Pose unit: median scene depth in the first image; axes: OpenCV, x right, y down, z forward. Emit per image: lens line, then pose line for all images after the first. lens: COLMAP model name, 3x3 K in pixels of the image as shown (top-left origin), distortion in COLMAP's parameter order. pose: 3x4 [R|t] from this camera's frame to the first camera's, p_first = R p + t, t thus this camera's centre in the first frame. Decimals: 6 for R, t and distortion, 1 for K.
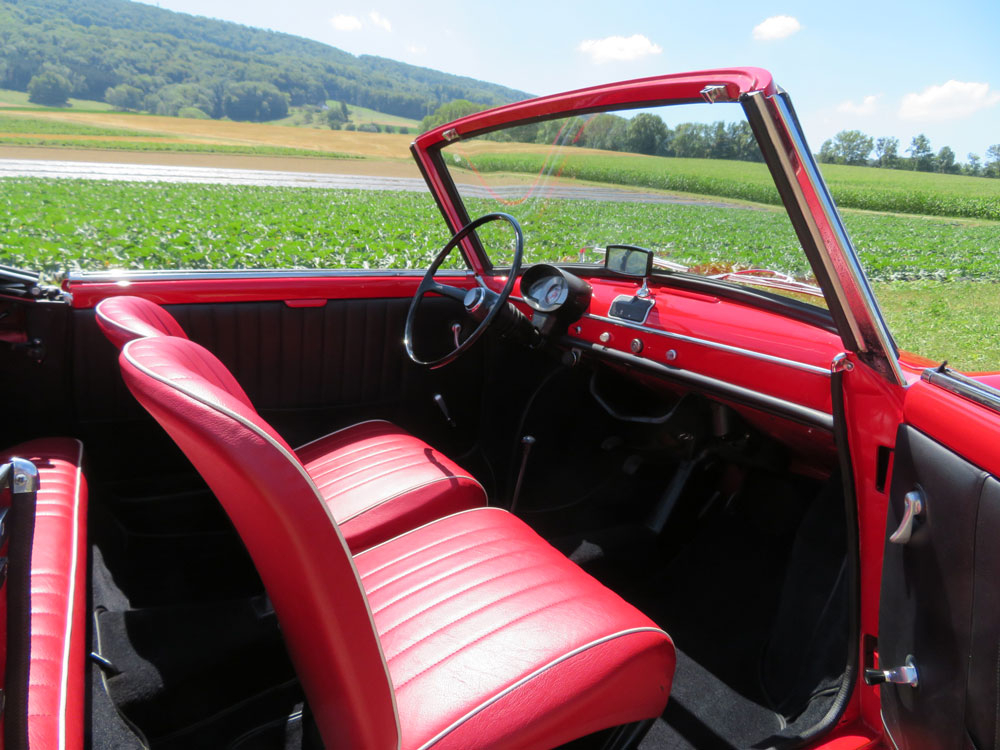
lens RADIAL K [[712.7, 0, 495.9], [0, 712.7, 374.3], [0, 0, 1]] dist [-0.017097, 0.013131]
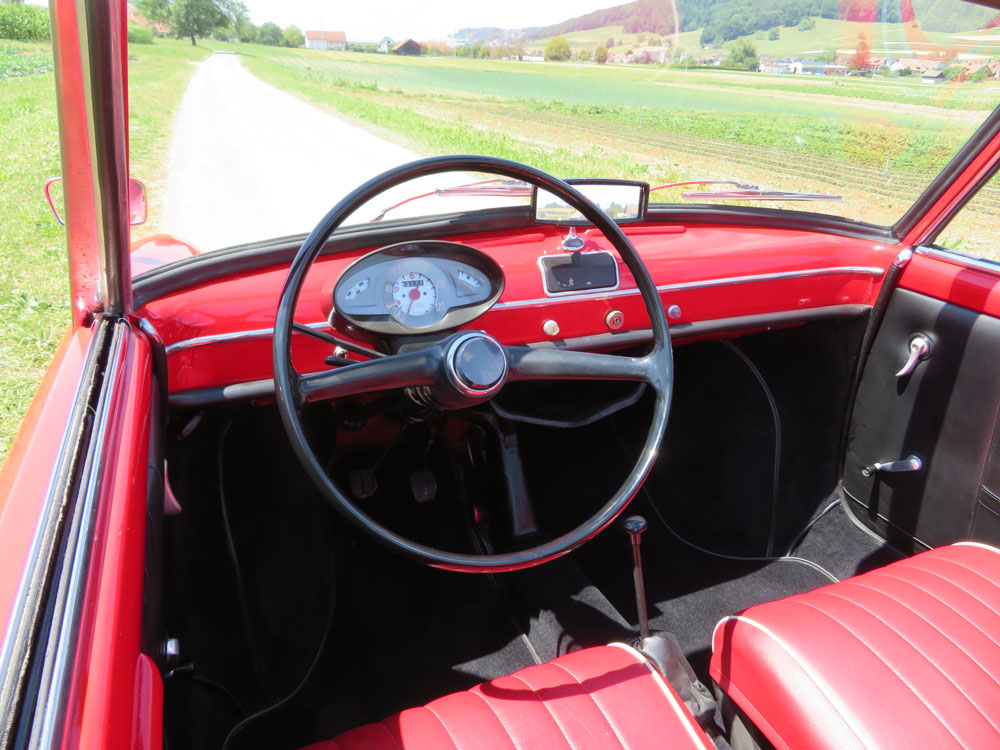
lens RADIAL K [[712.7, 0, 498.3], [0, 712.7, 375.7], [0, 0, 1]] dist [-0.017097, 0.013131]
pose [[0.099473, -0.437936, 0.893486, -0.066023], [0.189848, 0.889797, 0.414992, -0.043172], [-0.976761, 0.128346, 0.171652, 0.141822]]
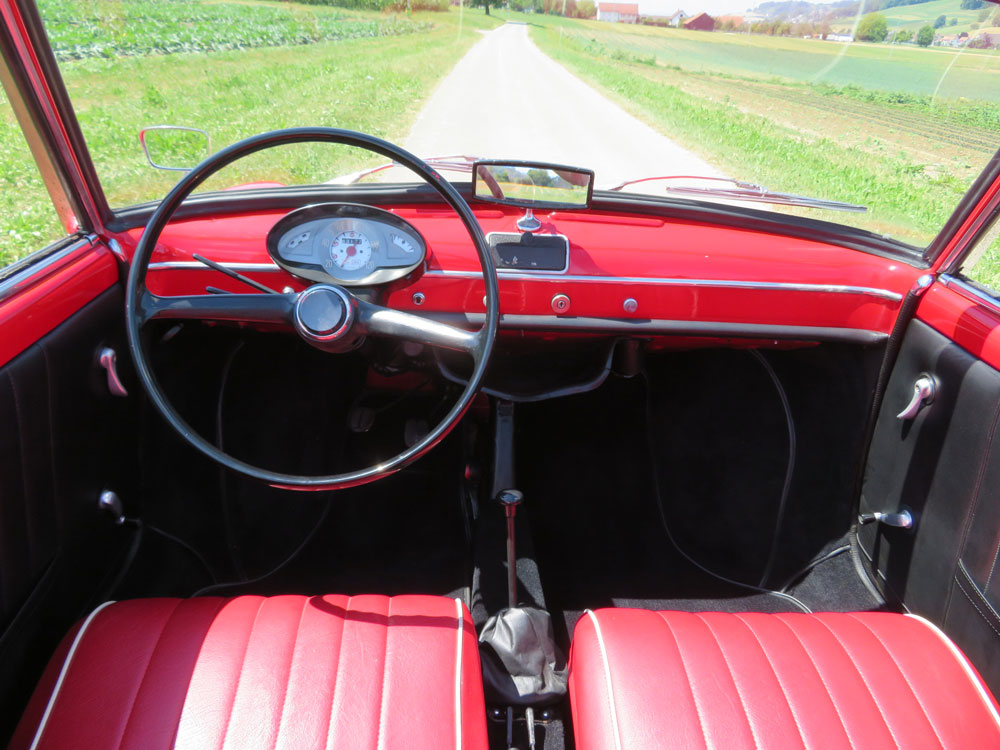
lens RADIAL K [[712.7, 0, 496.6], [0, 712.7, 375.5], [0, 0, 1]] dist [-0.017097, 0.013131]
pose [[0.450496, -0.414751, 0.790591, -0.060505], [0.159427, 0.908679, 0.385856, -0.036962], [-0.878428, -0.047785, 0.475479, 0.101336]]
